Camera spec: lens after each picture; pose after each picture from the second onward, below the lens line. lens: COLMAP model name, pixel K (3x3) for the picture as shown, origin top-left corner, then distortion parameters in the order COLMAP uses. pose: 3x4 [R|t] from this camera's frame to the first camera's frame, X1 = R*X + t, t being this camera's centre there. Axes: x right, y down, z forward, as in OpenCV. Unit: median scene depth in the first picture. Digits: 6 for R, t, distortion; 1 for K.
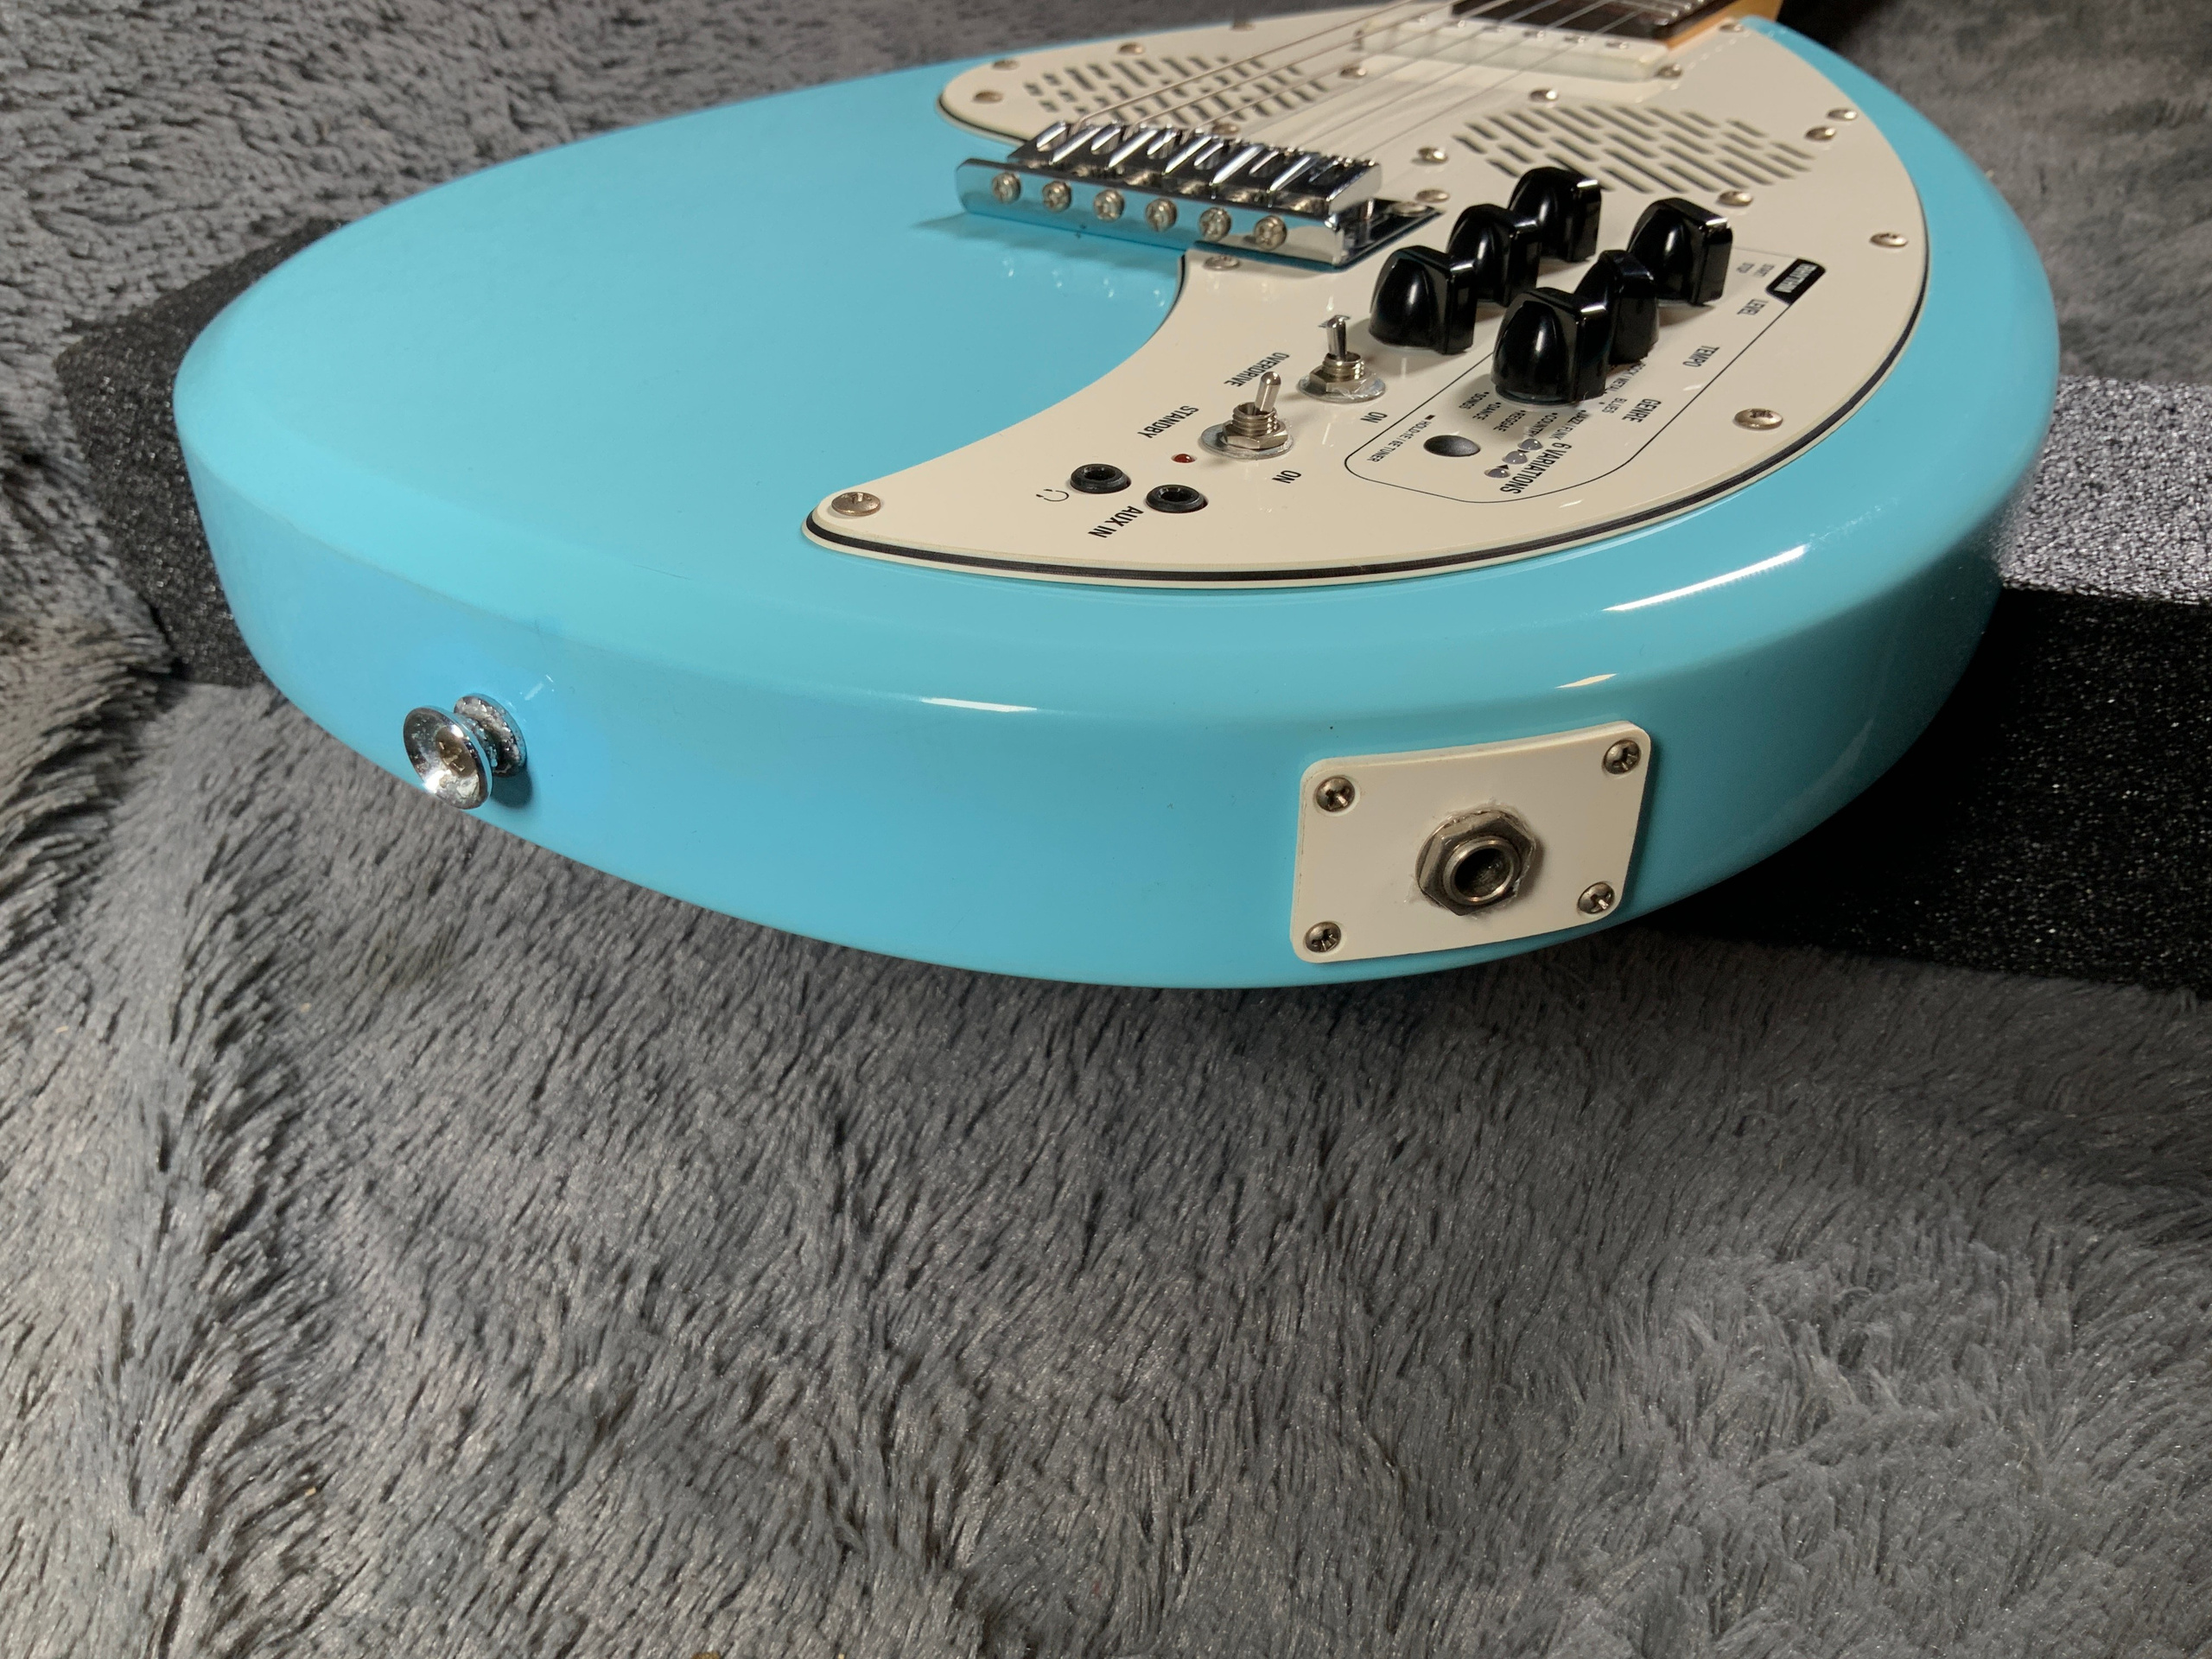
lens RADIAL K [[1812.1, 0, 1100.8], [0, 1812.1, 838.4], [0, 0, 1]] dist [0.113093, -0.228479]
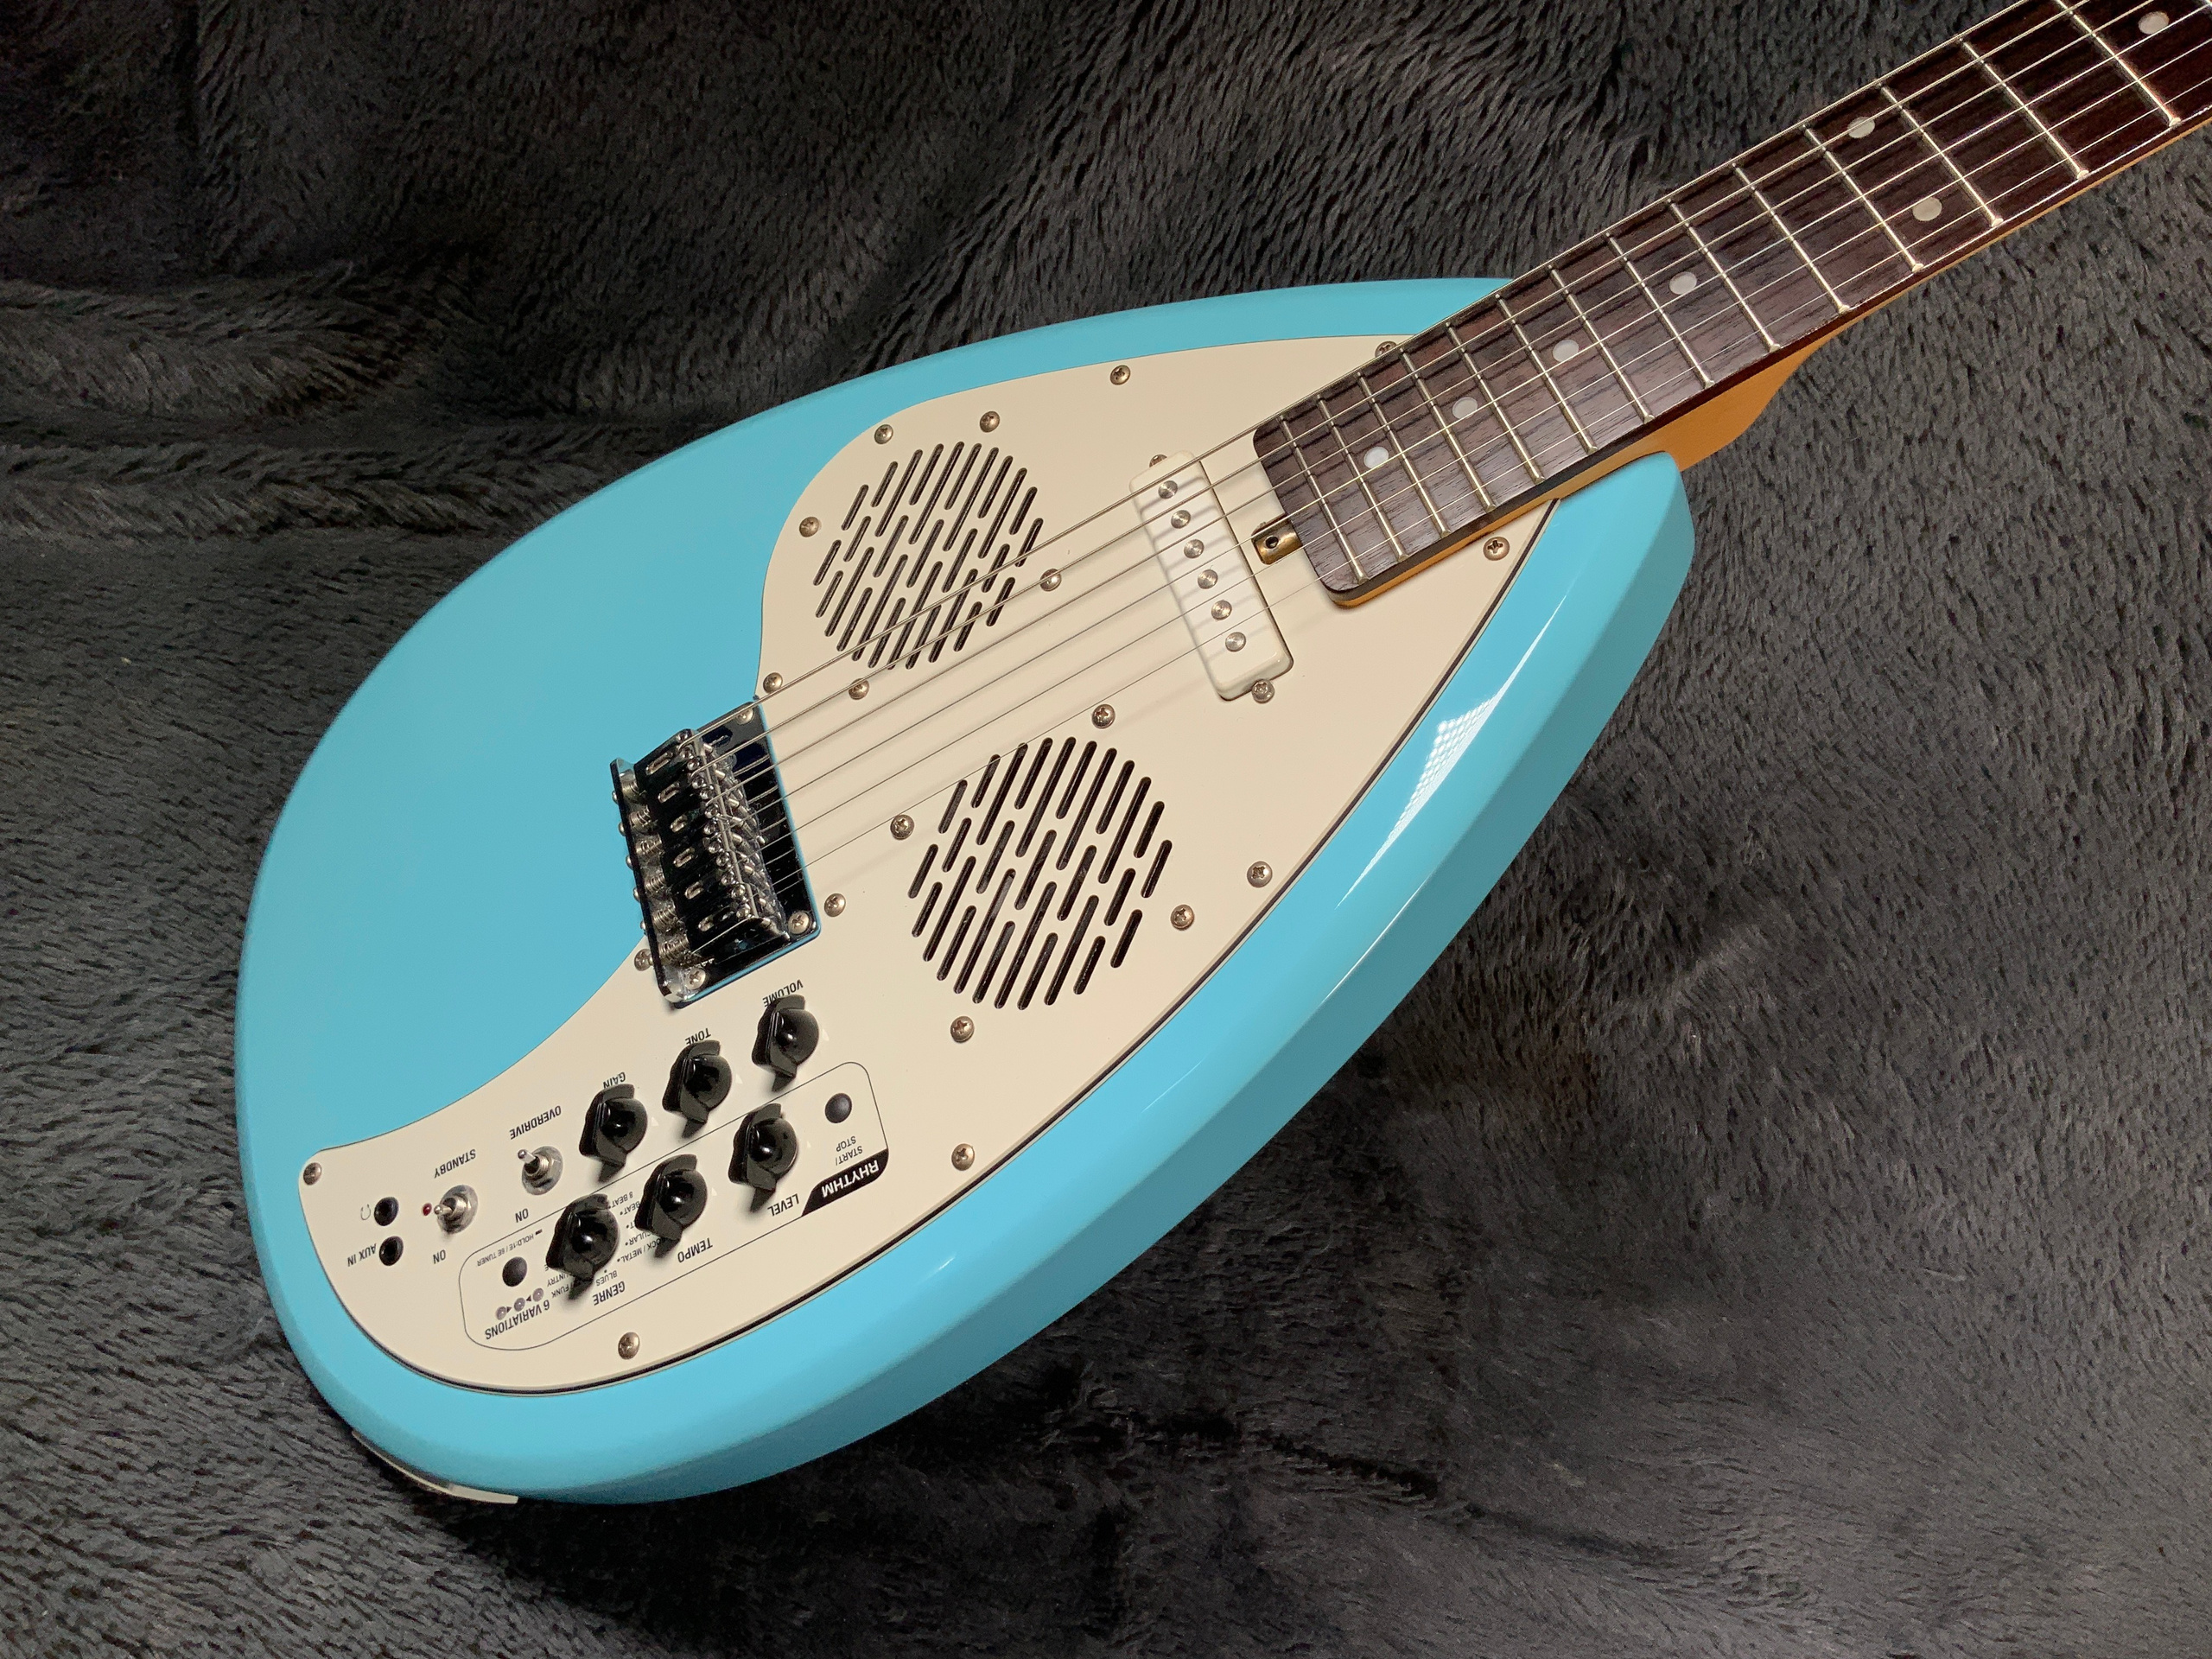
lens RADIAL K [[1812.1, 0, 1100.8], [0, 1812.1, 838.4], [0, 0, 1]] dist [0.113093, -0.228479]
pose [[0.726023, 0.435352, -0.532315, 1.426278], [0.005439, 0.770425, 0.637508, -1.740435], [0.687649, -0.465741, 0.556978, 0.560134]]
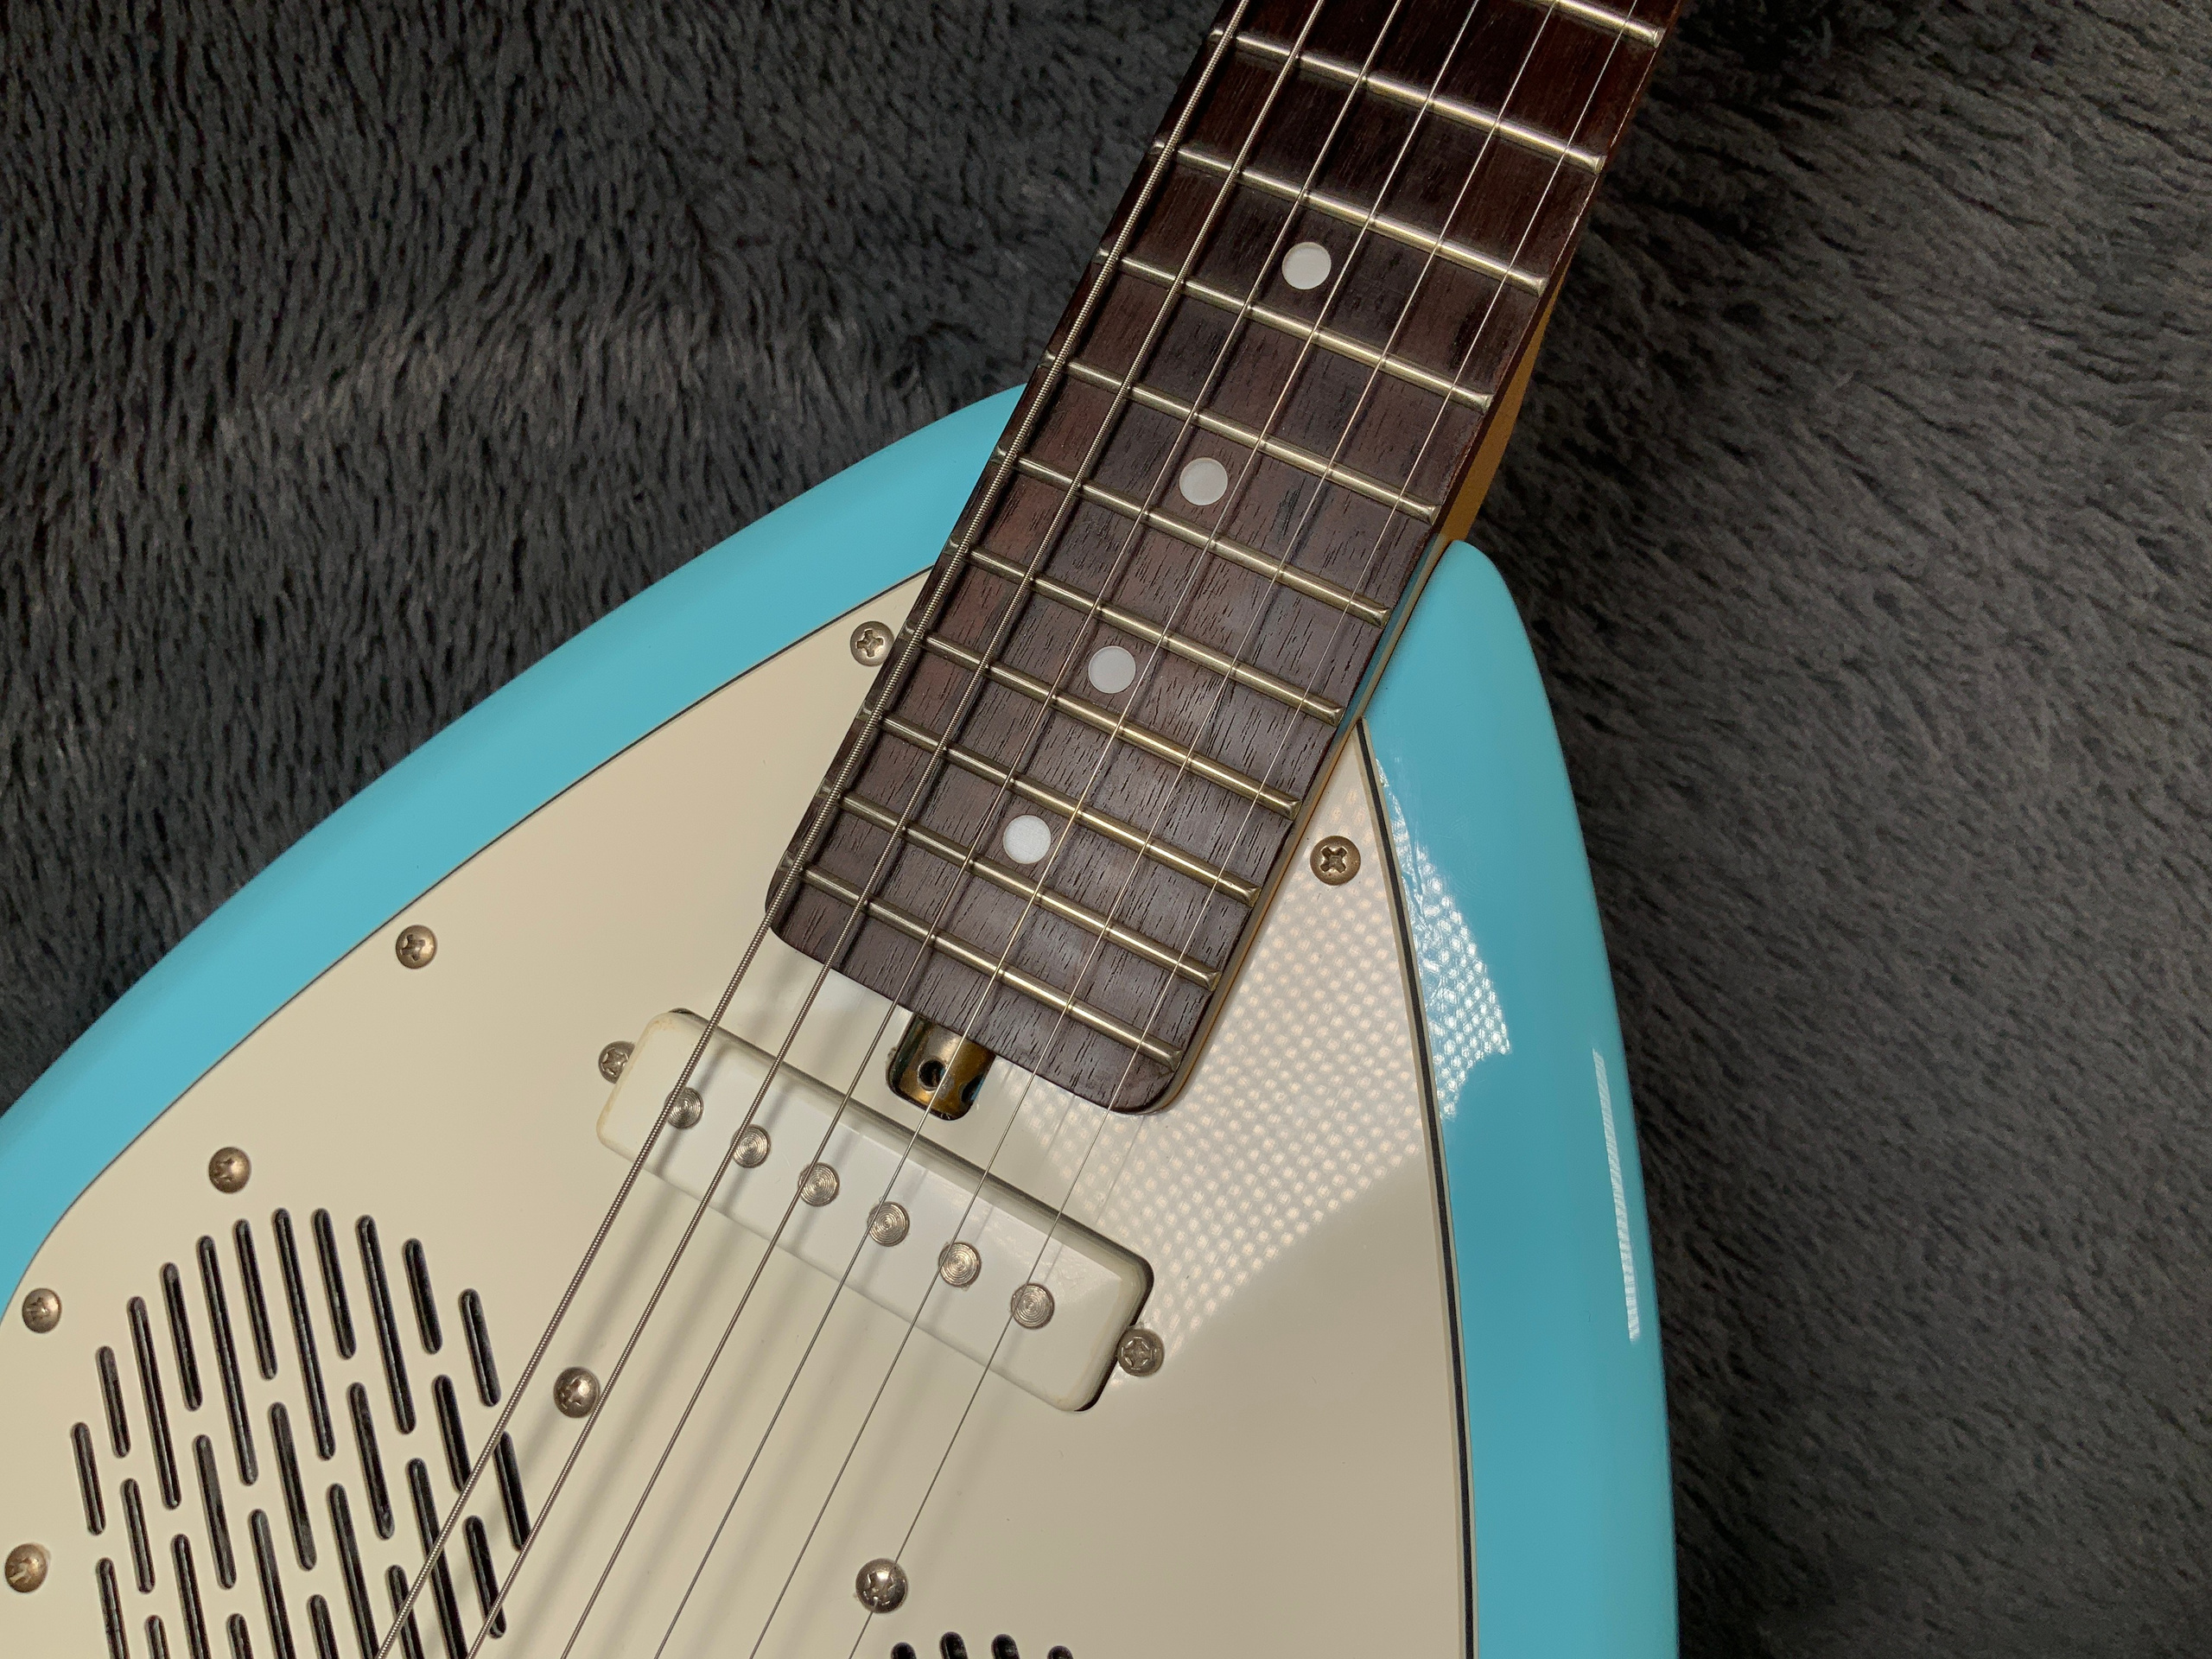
lens RADIAL K [[1838.1, 0, 1103.1], [0, 1838.1, 837.4], [0, 0, 1]] dist [0.109740, -0.221098]
pose [[0.971436, -0.131999, -0.197201, 0.726716], [0.233124, 0.686095, 0.689149, -1.511031], [0.044331, -0.715437, 0.697270, 1.278069]]
